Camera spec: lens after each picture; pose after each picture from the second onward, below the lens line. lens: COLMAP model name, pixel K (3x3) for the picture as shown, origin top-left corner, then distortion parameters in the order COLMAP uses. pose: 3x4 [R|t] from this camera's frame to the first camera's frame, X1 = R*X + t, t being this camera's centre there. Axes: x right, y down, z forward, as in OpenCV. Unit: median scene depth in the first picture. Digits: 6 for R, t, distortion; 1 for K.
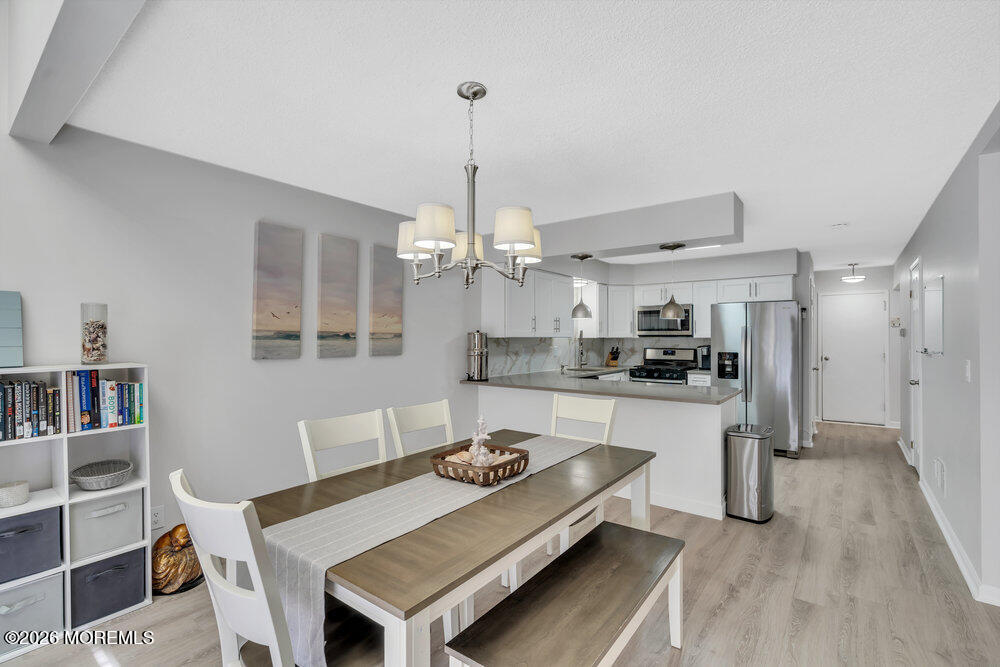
lens RADIAL K [[448.9, 0, 500.9], [0, 448.9, 335.9], [0, 0, 1]] dist [-0.004744, 0.000801]
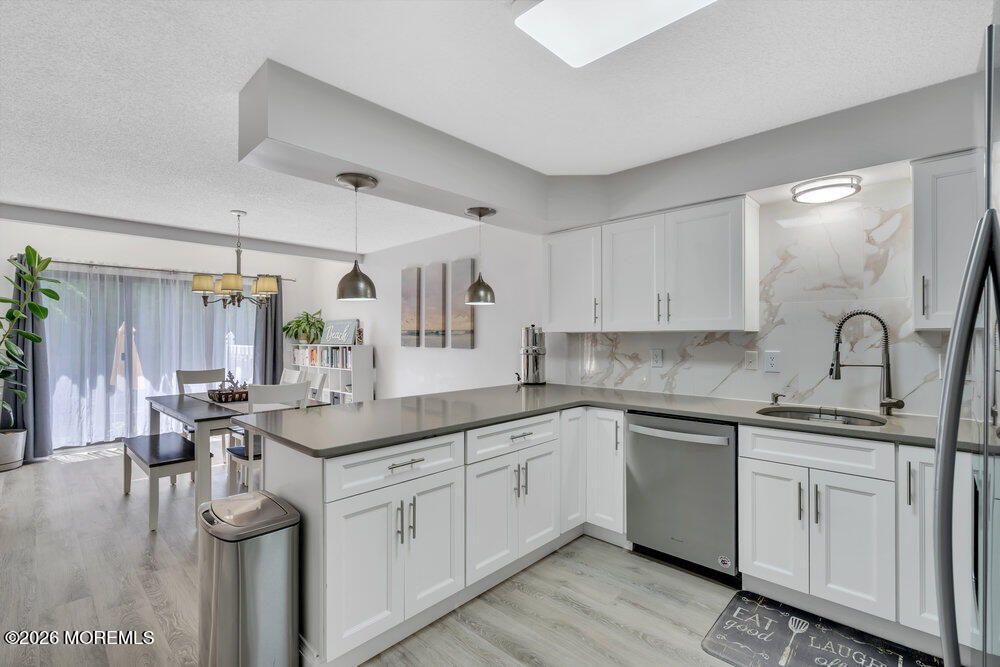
lens RADIAL K [[448.9, 0, 500.9], [0, 448.9, 335.9], [0, 0, 1]] dist [-0.004744, 0.000801]
pose [[-0.098401, -0.001715, -0.995145, 0.799724], [0.005133, 0.999984, -0.002231, 0.010845], [0.995134, -0.005328, -0.098391, 1.033925]]
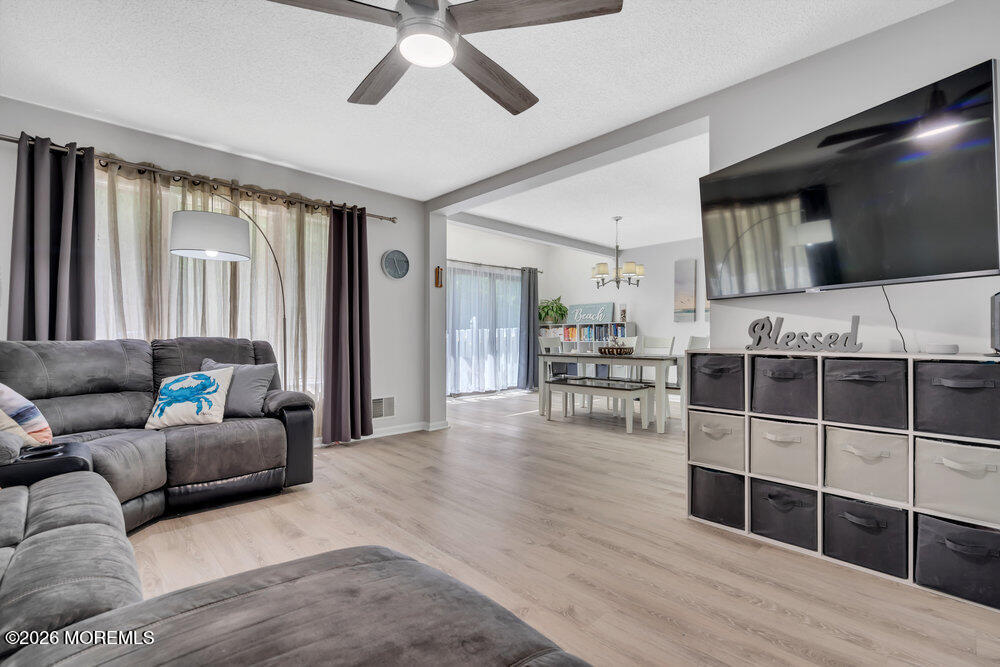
lens RADIAL K [[448.9, 0, 500.9], [0, 448.9, 335.9], [0, 0, 1]] dist [-0.004744, 0.000801]
pose [[-0.147068, -0.002703, -0.989123, 1.219164], [0.002691, 0.999991, -0.003133, 0.084355], [0.989123, -0.003123, -0.147059, 0.299361]]
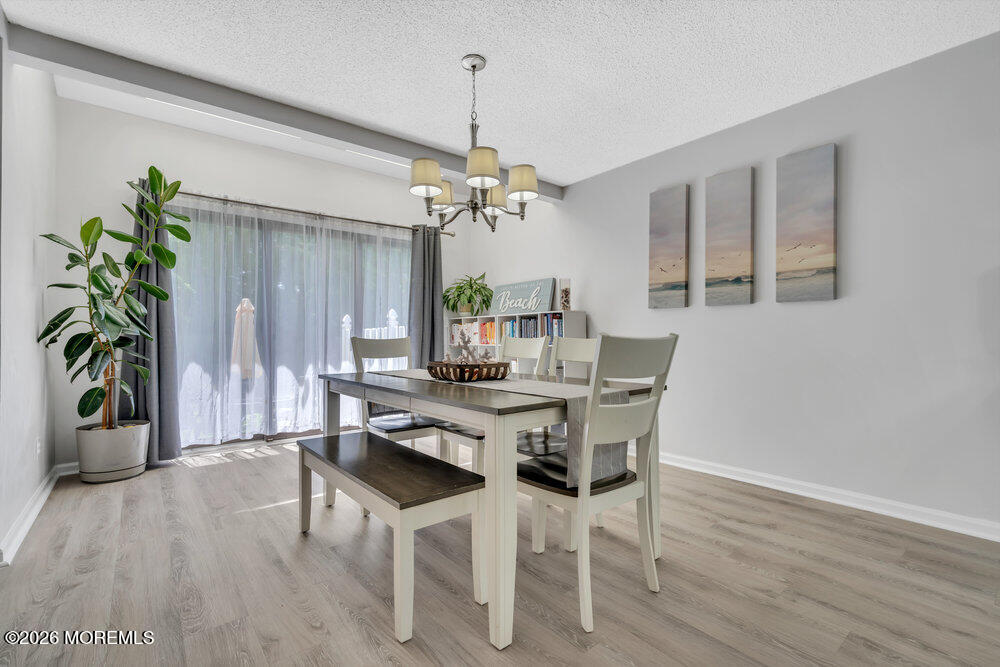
lens RADIAL K [[448.9, 0, 500.9], [0, 448.9, 335.9], [0, 0, 1]] dist [-0.004744, 0.000801]
pose [[-0.228756, -0.002328, -0.973481, 0.471630], [0.005959, 0.999975, -0.003792, 0.084093], [0.973465, -0.006668, -0.228737, 0.580833]]
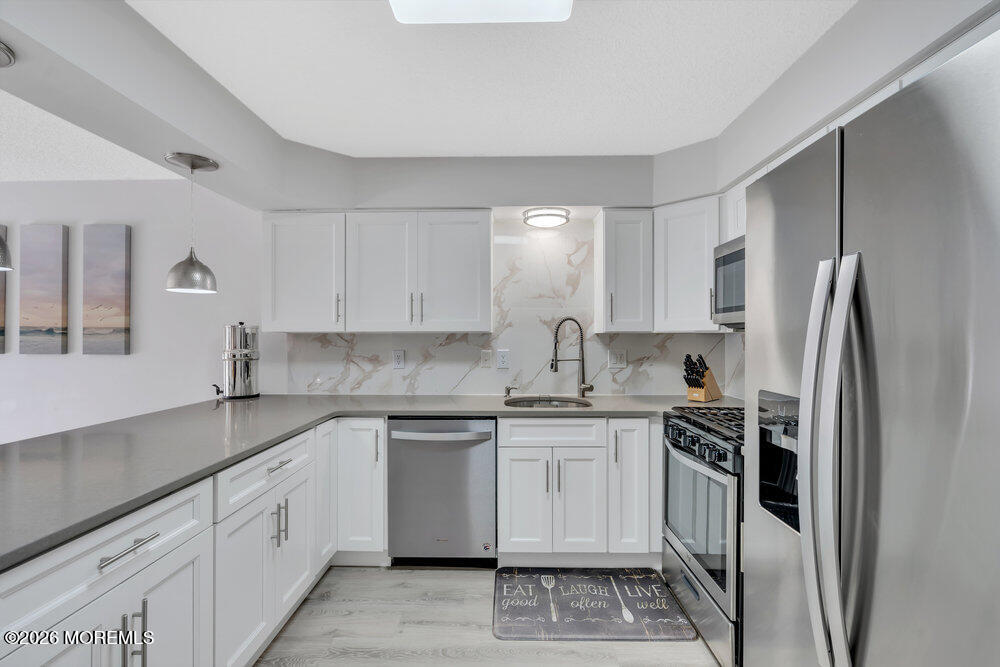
lens RADIAL K [[448.9, 0, 500.9], [0, 448.9, 335.9], [0, 0, 1]] dist [-0.004744, 0.000801]
pose [[0.595887, -0.002033, -0.803066, 0.716679], [0.003855, 0.999993, 0.000329, 0.009938], [0.803059, -0.003291, 0.595890, 0.923460]]
